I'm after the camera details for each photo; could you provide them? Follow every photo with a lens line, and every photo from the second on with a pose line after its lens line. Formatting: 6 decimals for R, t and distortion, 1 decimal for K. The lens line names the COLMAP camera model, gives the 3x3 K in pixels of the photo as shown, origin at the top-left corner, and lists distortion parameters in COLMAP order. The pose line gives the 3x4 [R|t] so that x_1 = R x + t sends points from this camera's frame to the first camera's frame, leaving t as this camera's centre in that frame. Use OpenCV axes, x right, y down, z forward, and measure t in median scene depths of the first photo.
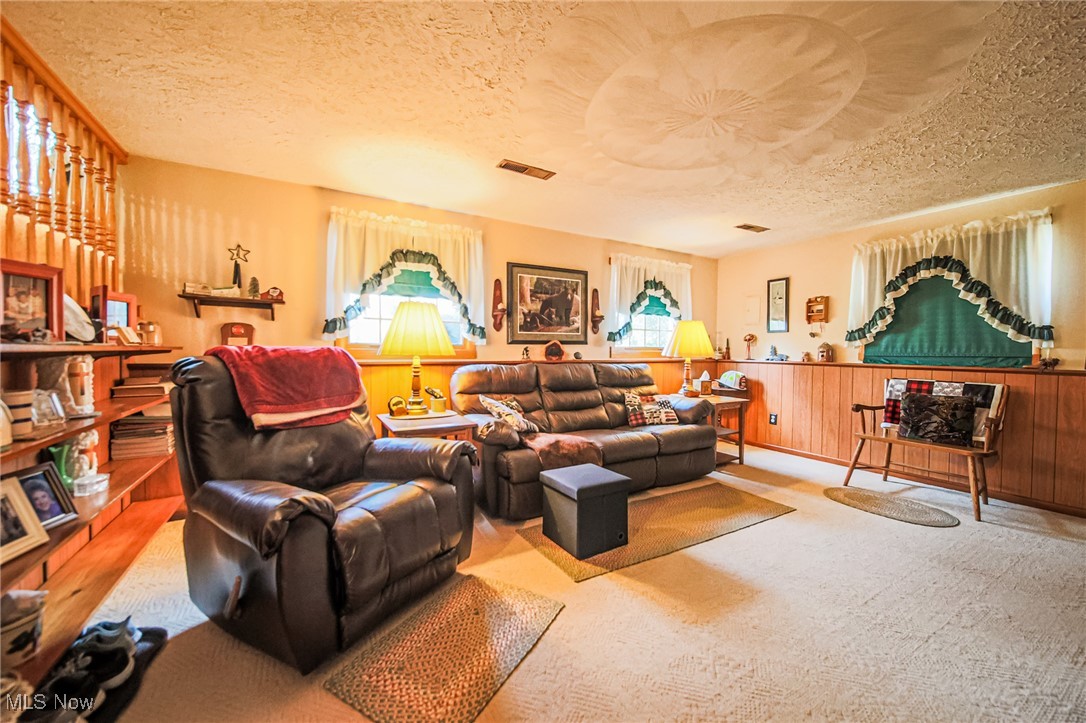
lens RADIAL K [[404.6, 0, 543.0], [0, 404.6, 354.9], [0, 0, 1]] dist [0.002488, 0.000329]
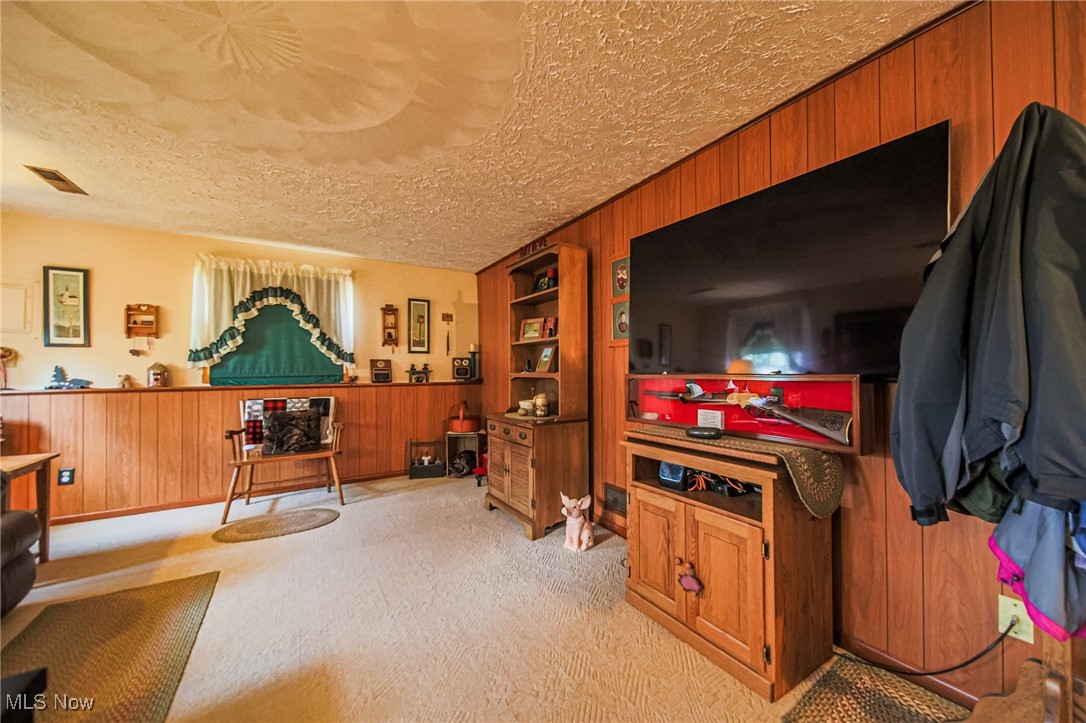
lens RADIAL K [[404.6, 0, 546.4], [0, 404.6, 364.8], [0, 0, 1]] dist [0.002488, 0.000329]
pose [[-0.028097, 0.004759, 0.999594, -0.165672], [0.020187, 0.999787, -0.004193, -0.009038], [-0.999401, 0.020061, -0.028187, 0.306356]]
